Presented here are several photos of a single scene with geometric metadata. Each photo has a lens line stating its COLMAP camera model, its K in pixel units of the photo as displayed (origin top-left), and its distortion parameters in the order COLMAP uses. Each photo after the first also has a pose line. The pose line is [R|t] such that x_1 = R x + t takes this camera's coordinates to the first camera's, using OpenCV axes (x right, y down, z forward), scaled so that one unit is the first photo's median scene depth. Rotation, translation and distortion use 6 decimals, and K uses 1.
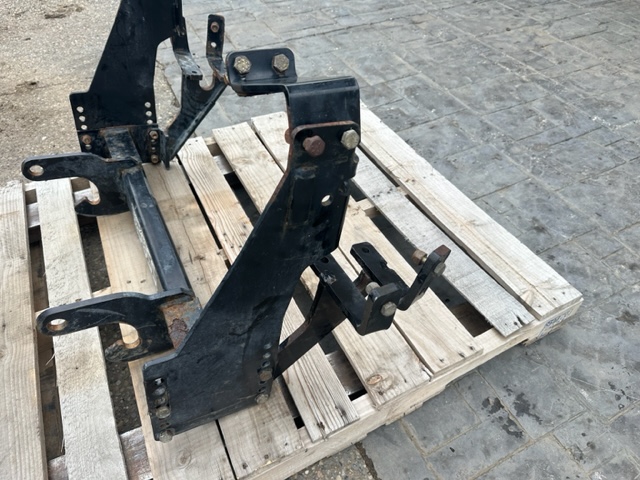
lens RADIAL K [[455.7, 0, 322.1], [0, 455.7, 237.5], [0, 0, 1]] dist [0.023302, -0.039387]
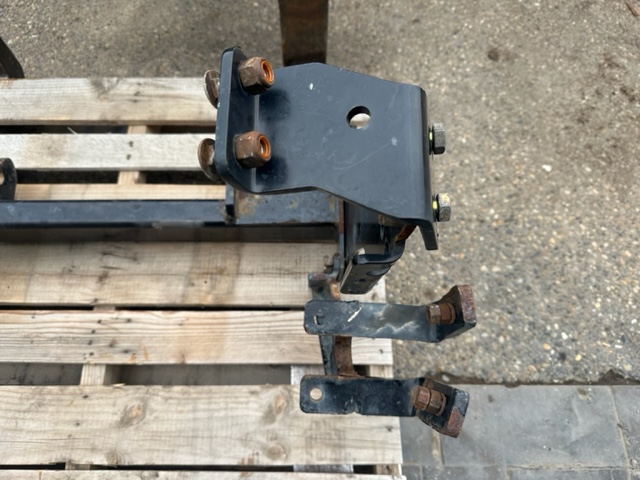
lens RADIAL K [[455.7, 0, 311.5], [0, 455.7, 246.7], [0, 0, 1]] dist [0.023302, -0.039387]
pose [[-0.450762, 0.806938, -0.381661, -0.150375], [-0.637993, 0.007803, 0.770002, -0.667490], [0.624322, 0.590585, 0.511304, 0.684678]]
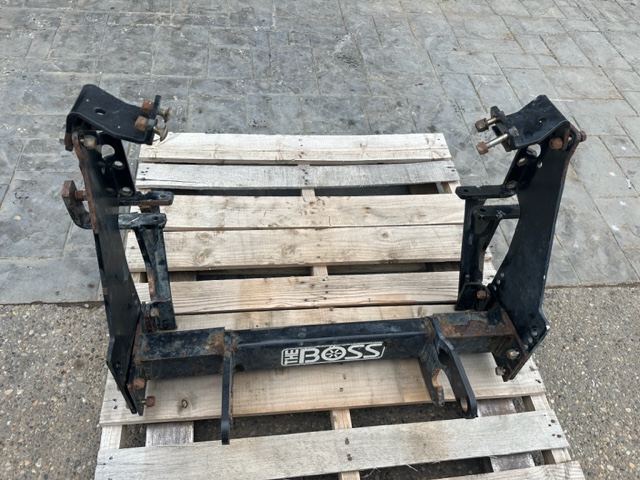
lens RADIAL K [[455.7, 0, 319.4], [0, 455.7, 239.0], [0, 0, 1]] dist [0.023302, -0.039387]
pose [[0.348015, -0.734007, 0.583197, -0.644922], [0.586829, 0.655697, 0.475073, -0.523290], [-0.731107, 0.176904, 0.658929, 0.248568]]
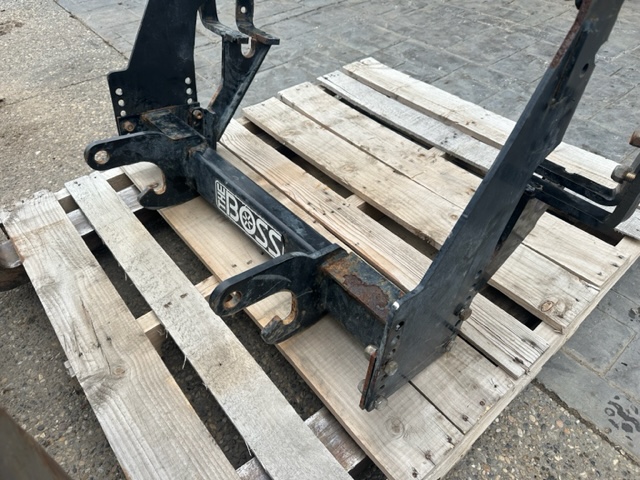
lens RADIAL K [[455.7, 0, 321.4], [0, 455.7, 238.5], [0, 0, 1]] dist [0.023302, -0.039387]
pose [[0.974208, -0.180788, 0.135033, -0.299383], [0.183754, 0.982924, -0.009730, 0.069221], [-0.130968, 0.034292, 0.990793, 0.087986]]
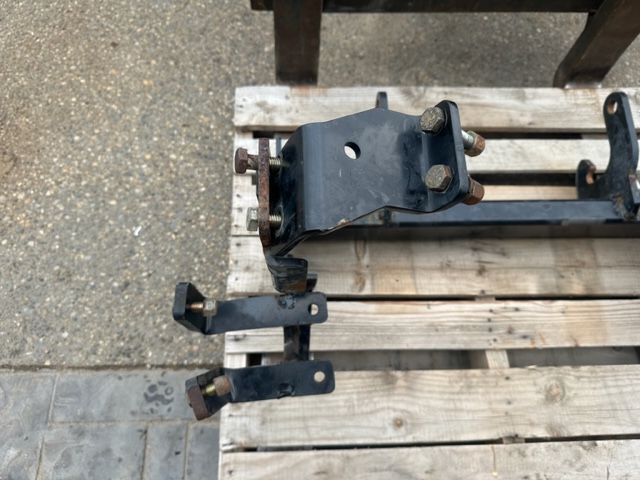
lens RADIAL K [[455.7, 0, 328.6], [0, 455.7, 244.3], [0, 0, 1]] dist [0.023302, -0.039387]
pose [[-0.417686, 0.808856, -0.413871, 0.137994], [-0.685257, 0.018670, 0.728062, -0.325401], [0.596625, 0.587710, 0.546476, 0.292443]]
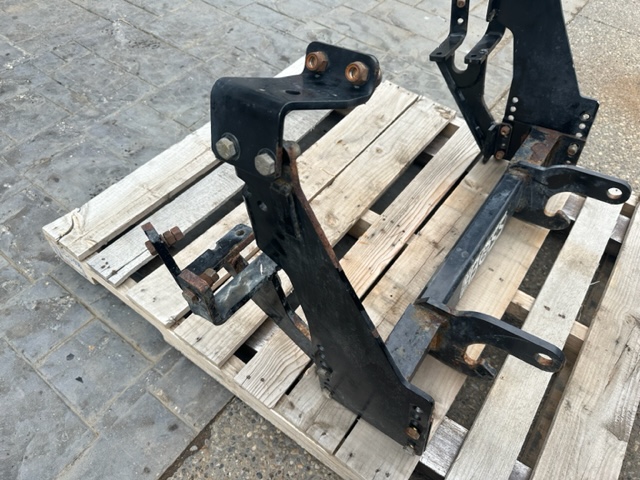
lens RADIAL K [[455.7, 0, 321.2], [0, 455.7, 241.7], [0, 0, 1]] dist [0.023302, -0.039387]
pose [[-0.452609, -0.722397, 0.522769, -0.575756], [0.588672, 0.198288, 0.783675, -0.753666], [-0.669784, 0.662438, 0.335508, 0.716003]]
